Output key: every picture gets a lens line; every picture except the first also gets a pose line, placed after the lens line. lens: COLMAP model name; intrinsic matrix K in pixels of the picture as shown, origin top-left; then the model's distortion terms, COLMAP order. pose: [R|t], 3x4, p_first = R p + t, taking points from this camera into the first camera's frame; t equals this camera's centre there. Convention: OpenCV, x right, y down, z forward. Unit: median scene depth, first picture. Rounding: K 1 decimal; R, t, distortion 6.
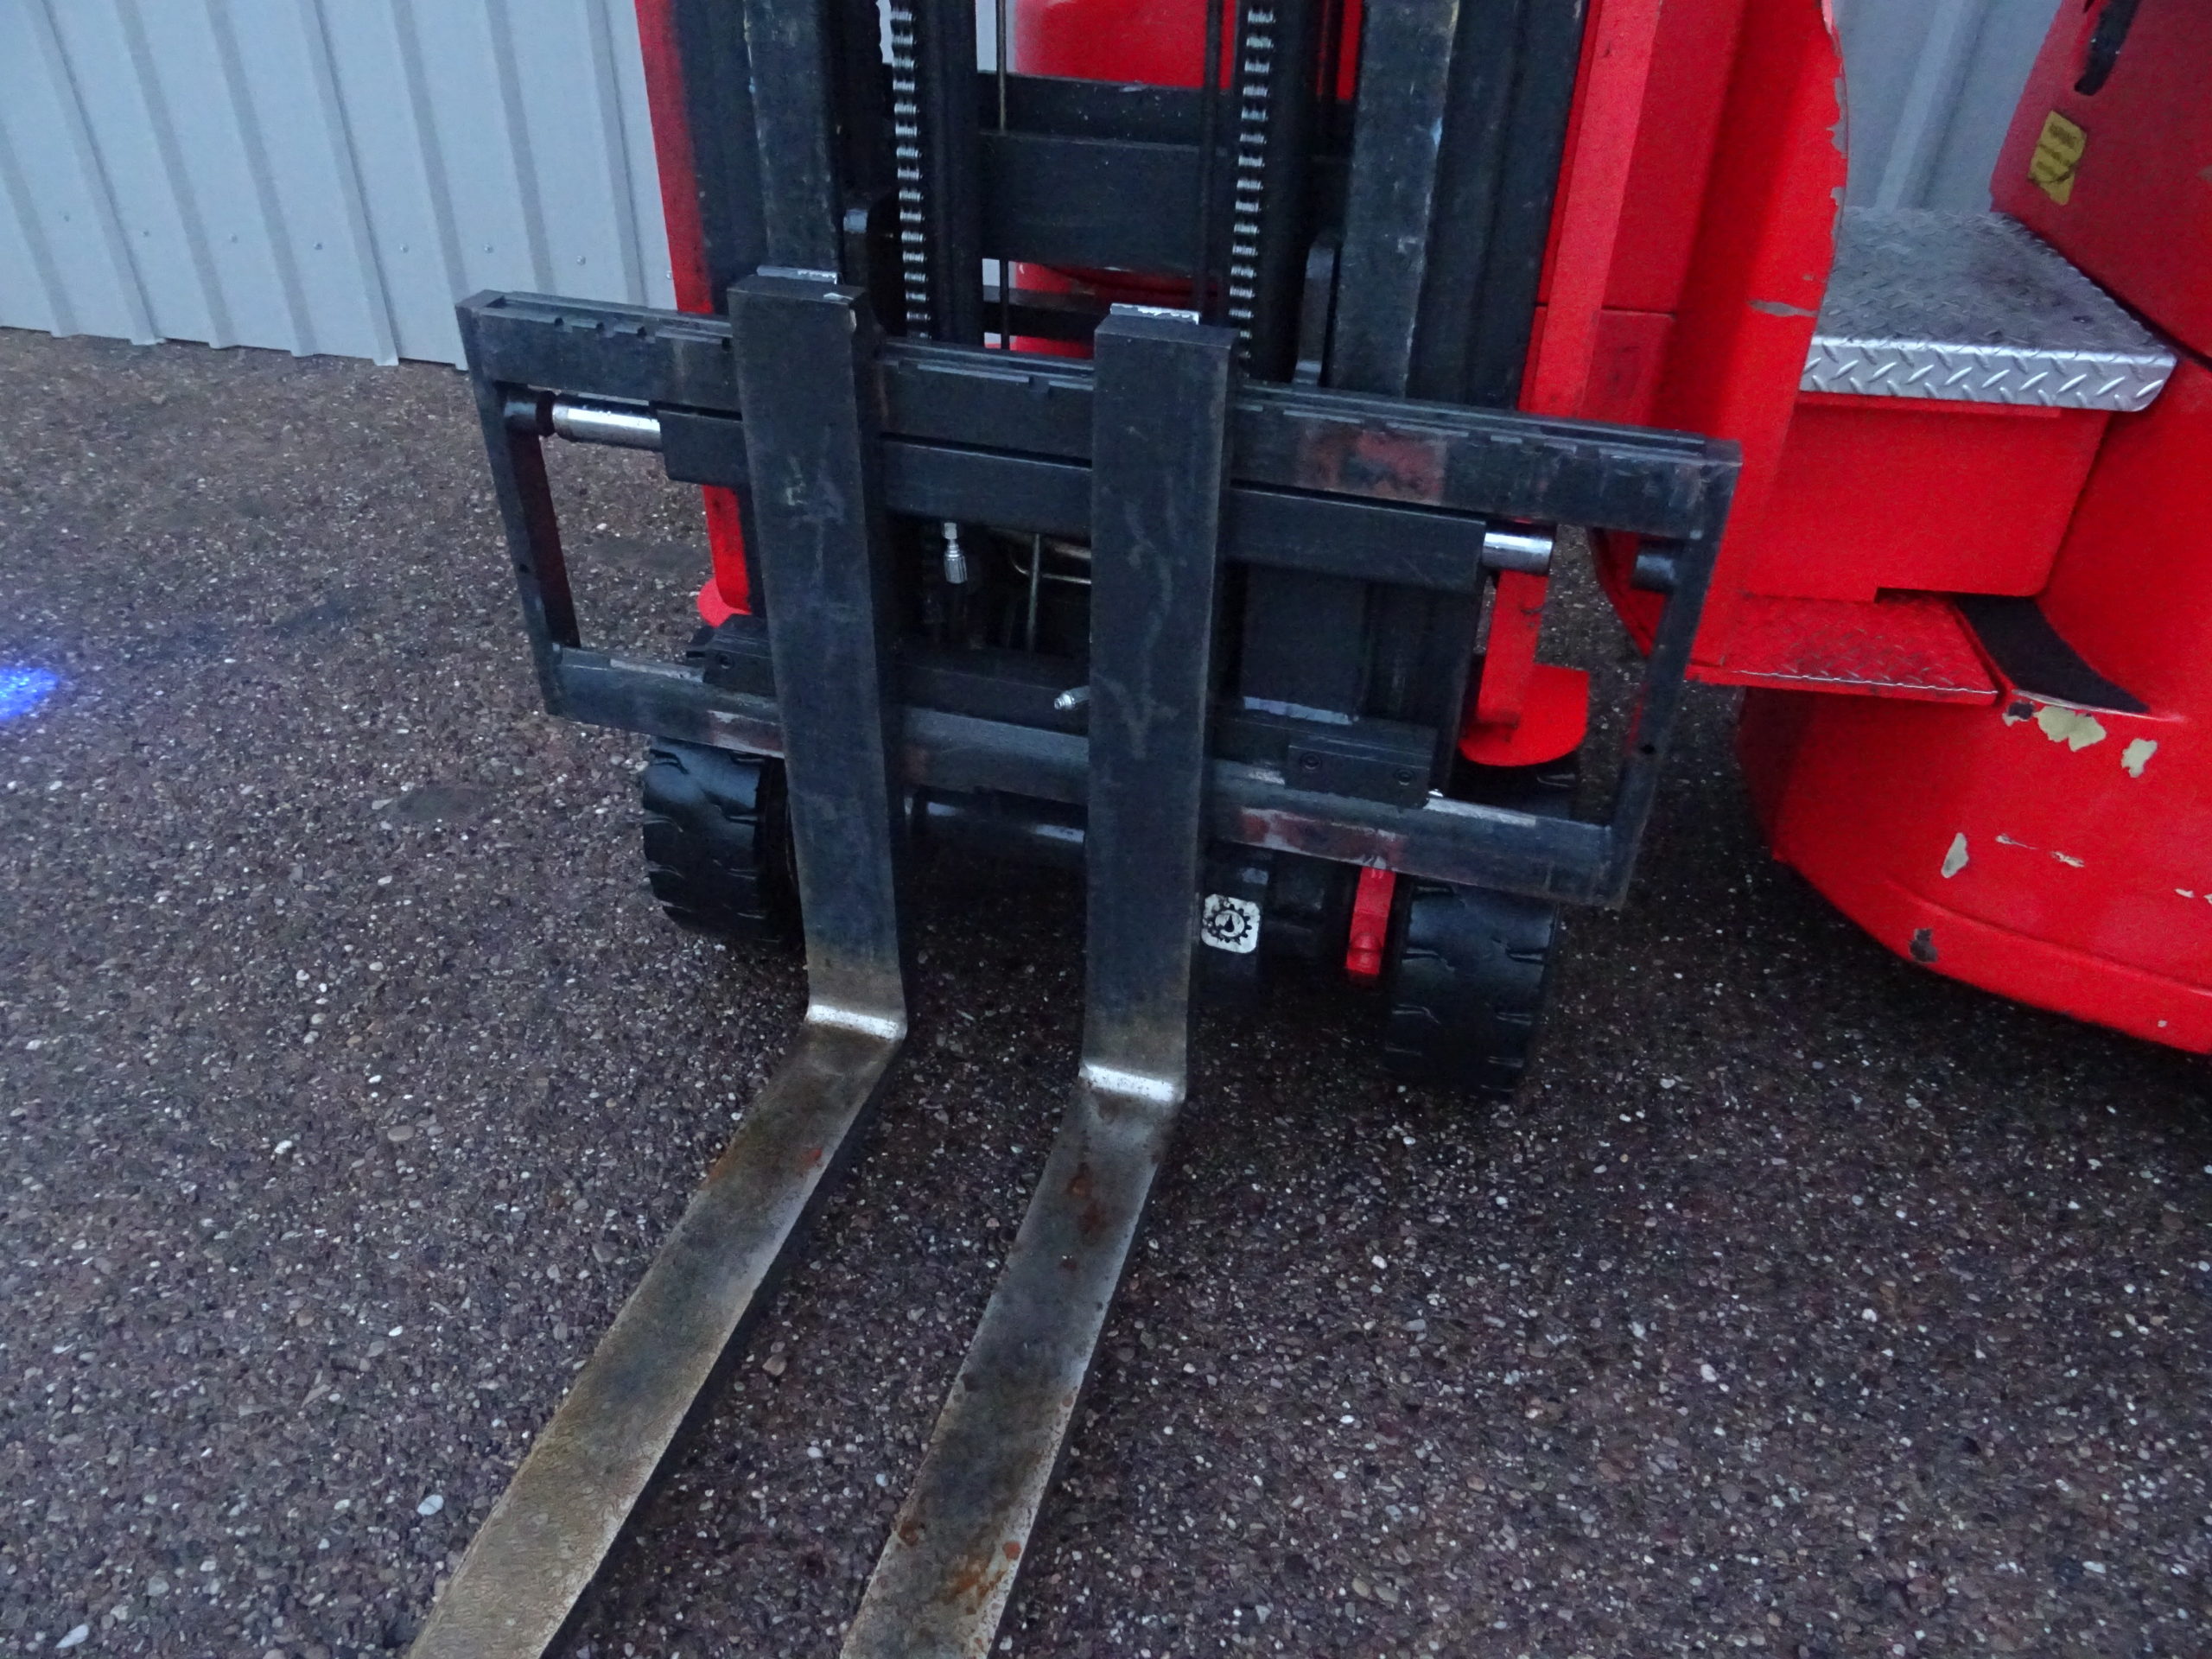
lens RADIAL K [[1577.6, 0, 1105.8], [0, 1577.6, 826.1], [0, 0, 1]] dist [-0.003450, -0.001458]
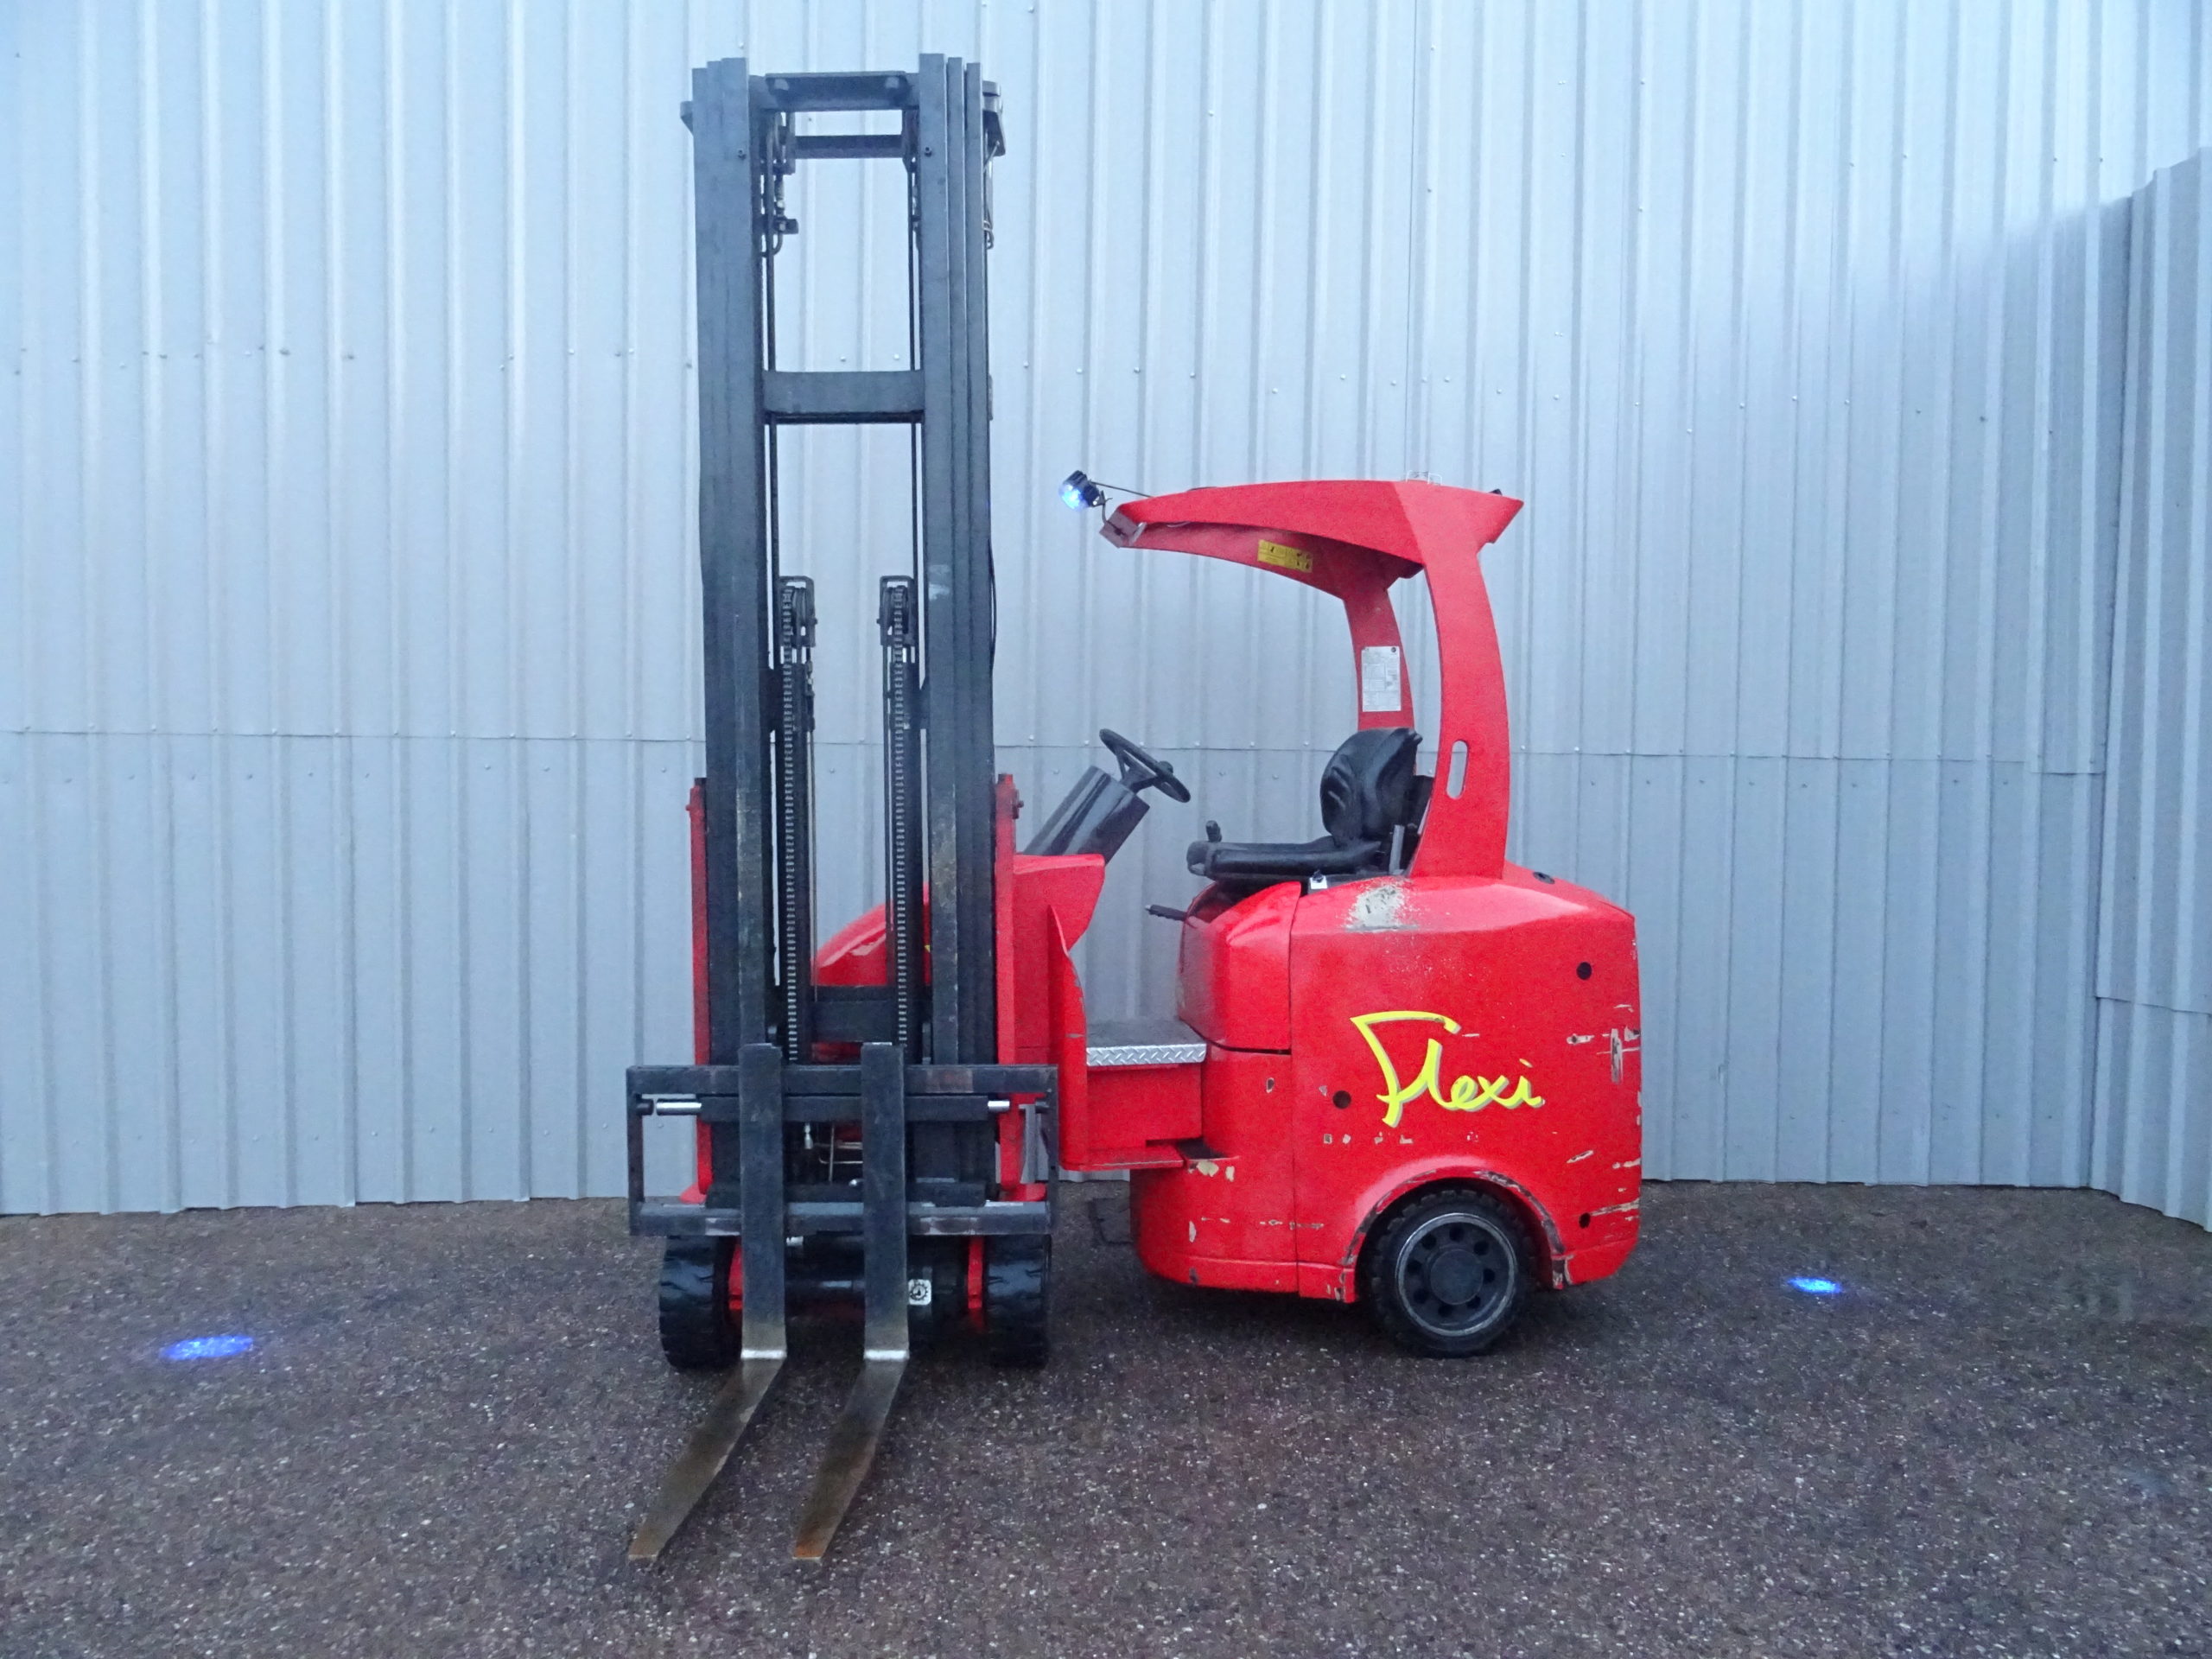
lens RADIAL K [[1577.6, 0, 1109.8], [0, 1577.6, 836.3], [0, 0, 1]] dist [-0.003450, -0.001458]
pose [[0.963253, -0.037906, 0.265907, -0.292276], [0.178123, 0.831134, -0.526771, 0.915860], [-0.201037, 0.554779, 0.807344, -1.604884]]
